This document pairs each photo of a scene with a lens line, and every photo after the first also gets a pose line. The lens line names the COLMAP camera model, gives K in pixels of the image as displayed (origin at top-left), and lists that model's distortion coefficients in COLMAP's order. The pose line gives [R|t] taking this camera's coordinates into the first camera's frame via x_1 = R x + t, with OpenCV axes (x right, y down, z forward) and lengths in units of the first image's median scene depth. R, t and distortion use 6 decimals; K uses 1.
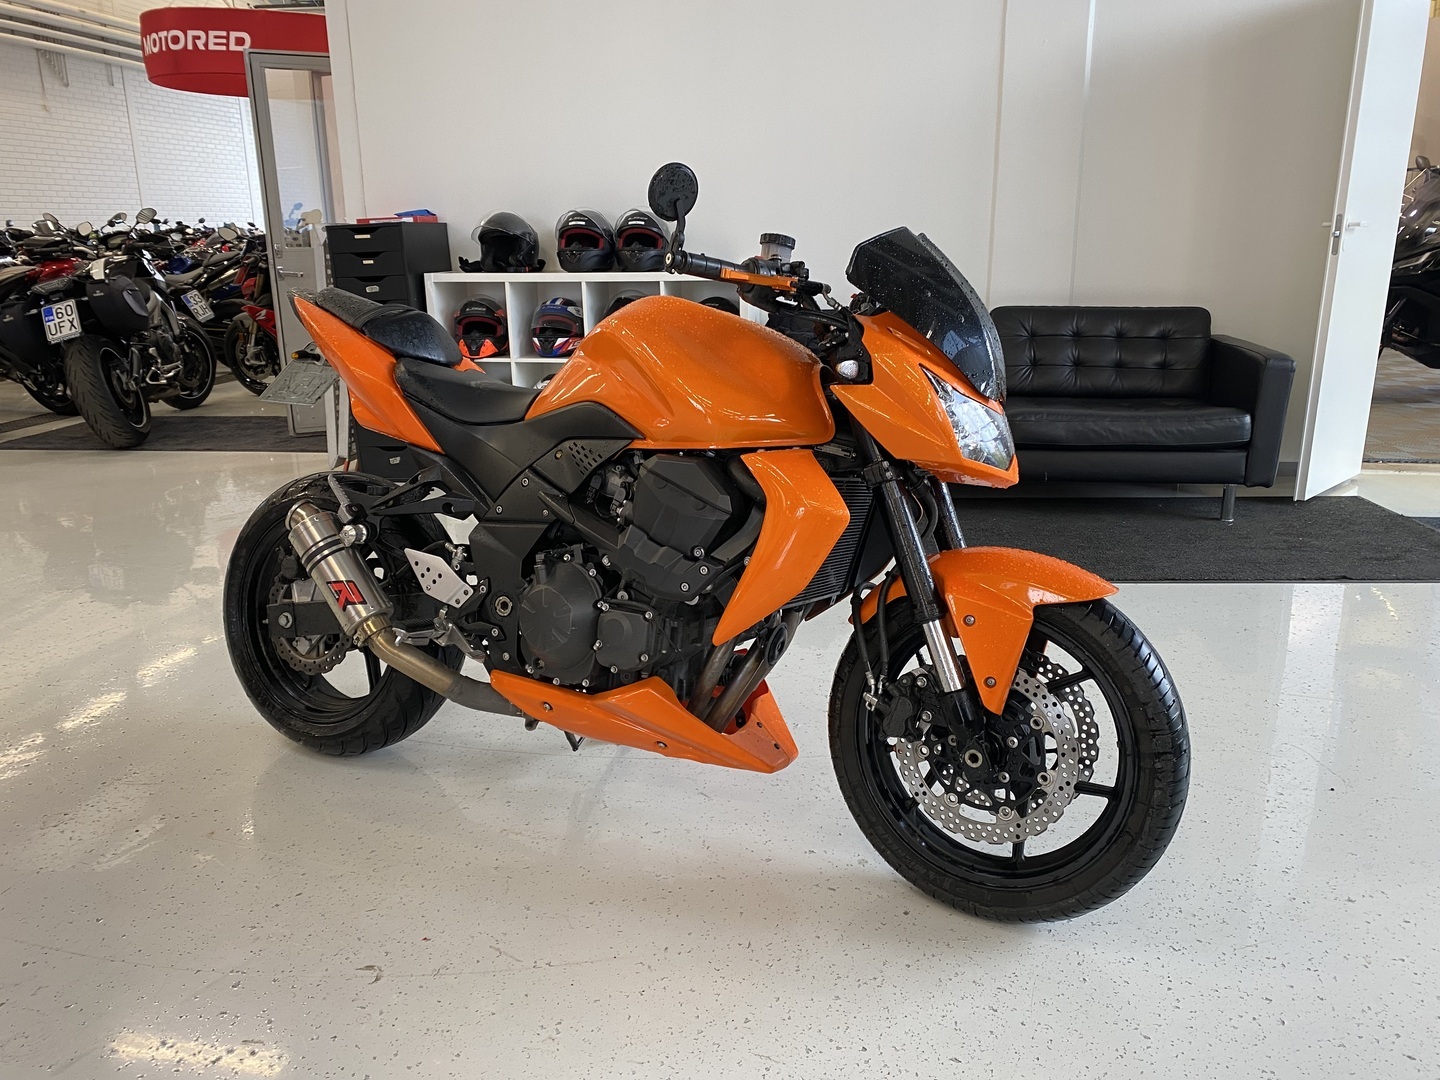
lens RADIAL K [[1073.8, 0, 720.0], [0, 1073.8, 540.0], [0, 0, 1]] dist [-0.002157, -0.004070]
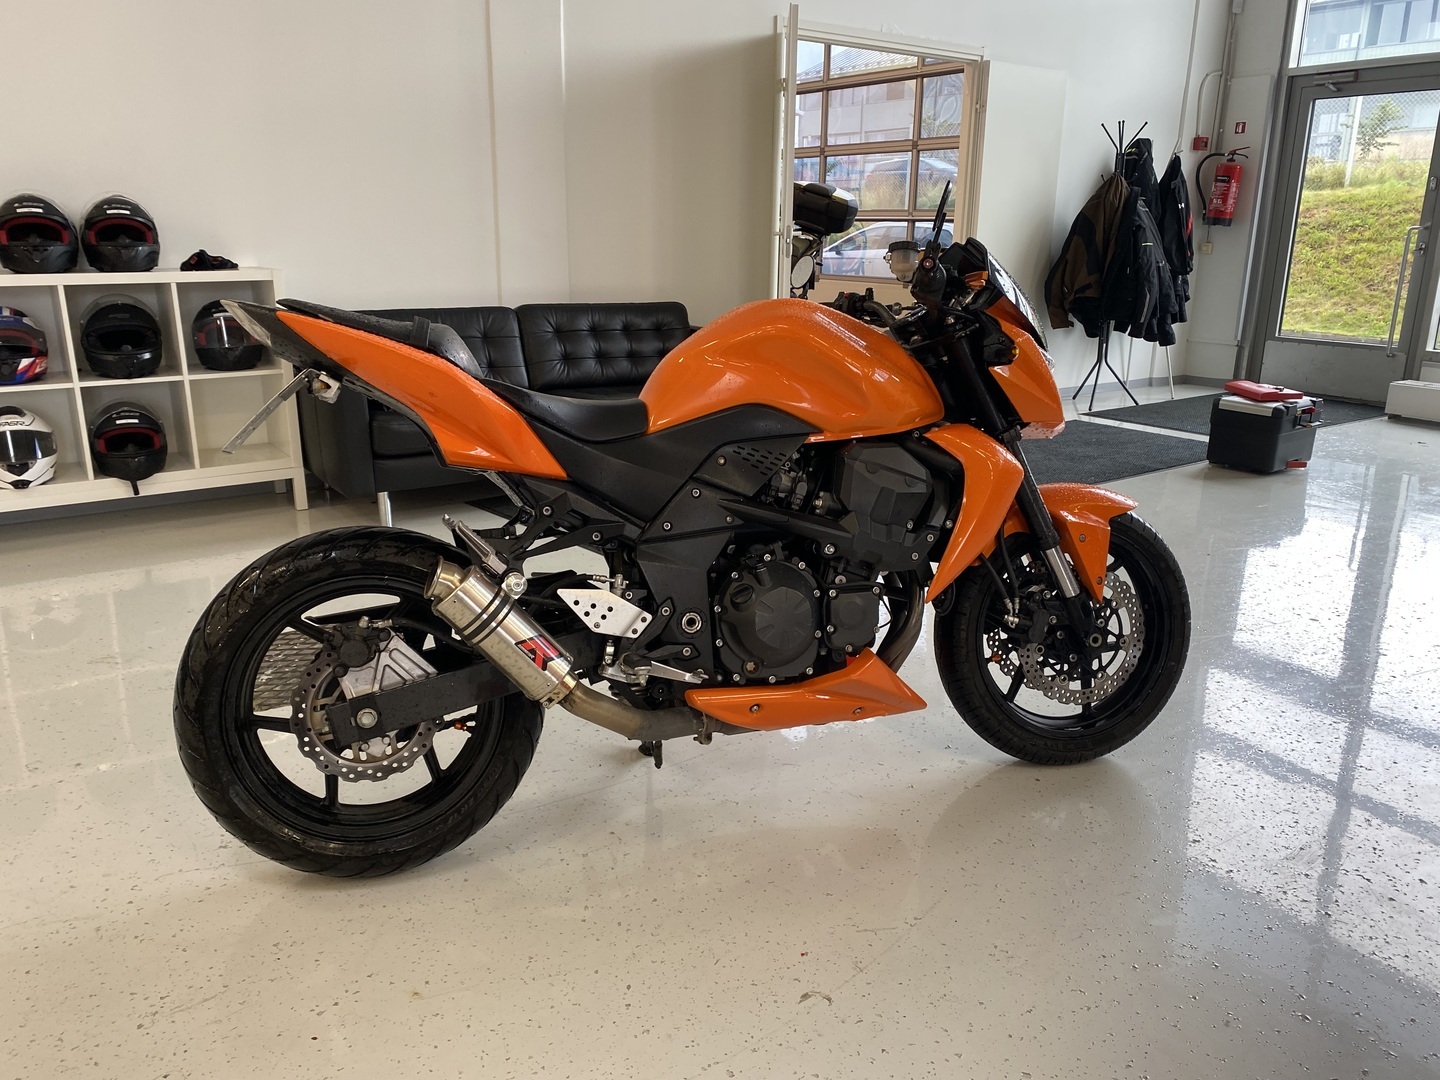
lens RADIAL K [[1090.9, 0, 720.0], [0, 1090.9, 540.0], [0, 0, 1]] dist [-0.002147, -0.011533]
pose [[0.724619, -0.166729, 0.668677, -0.805717], [0.166071, 0.983944, 0.065373, -0.070198], [-0.668840, 0.063677, 0.740674, 0.241717]]
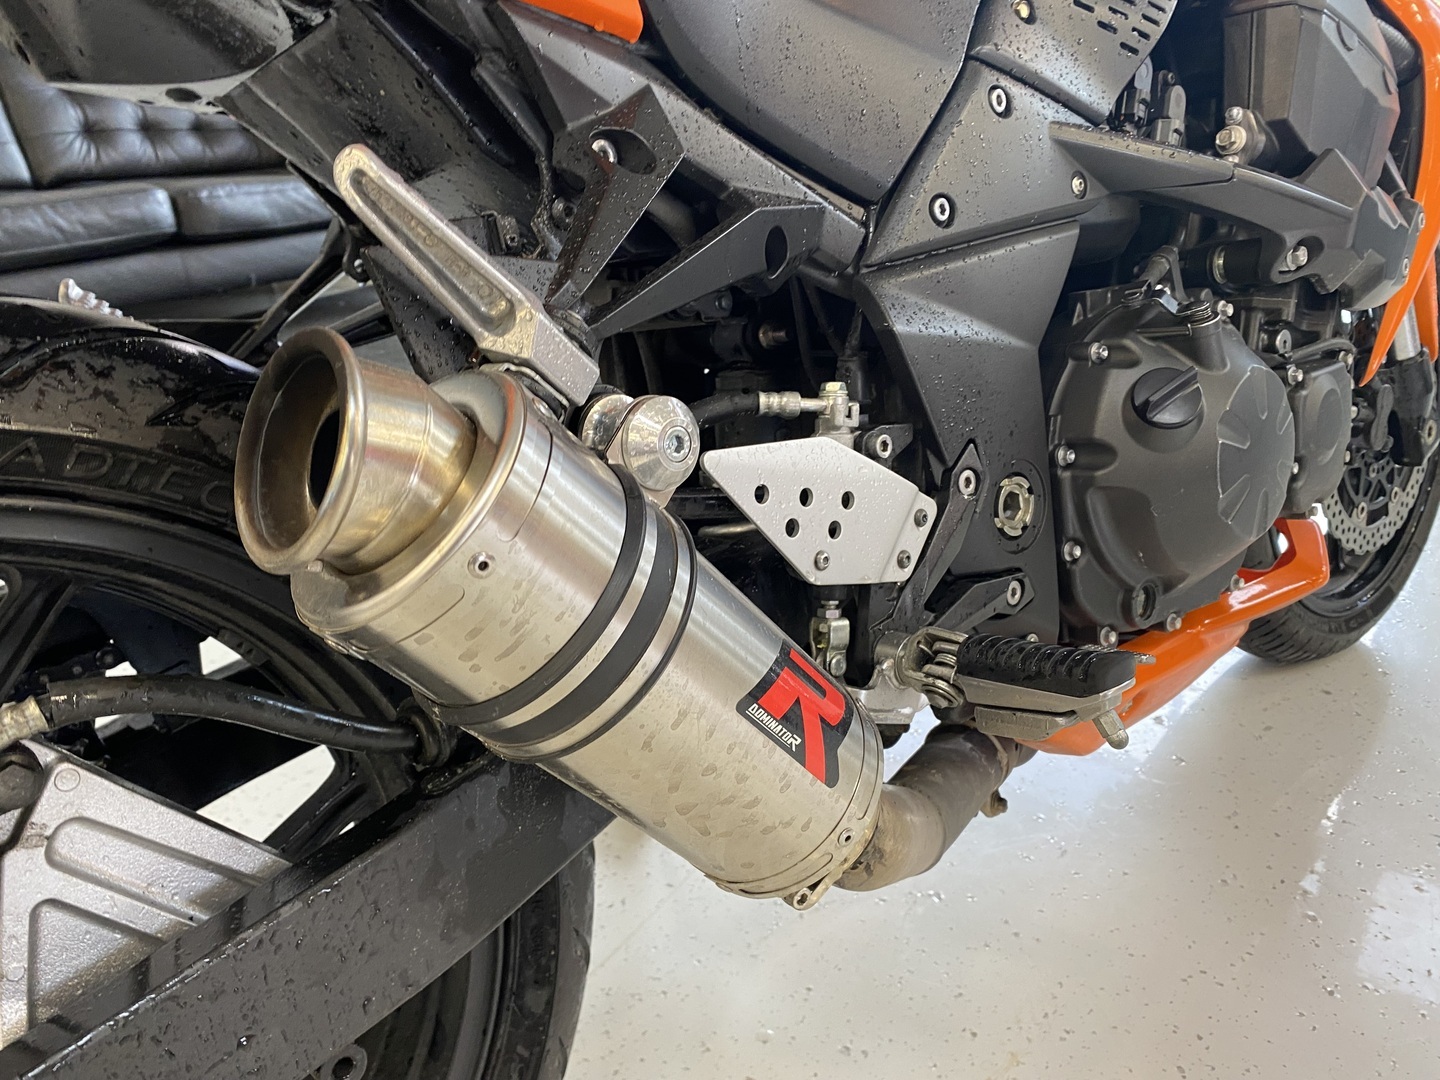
lens RADIAL K [[1126.3, 0, 713.0], [0, 1126.3, 561.0], [0, 0, 1]] dist [-0.007095, -0.006936]
pose [[0.391259, -0.353062, 0.849861, -0.519659], [0.238021, 0.930881, 0.277140, -0.038884], [-0.888967, 0.093852, 0.448252, 0.903045]]
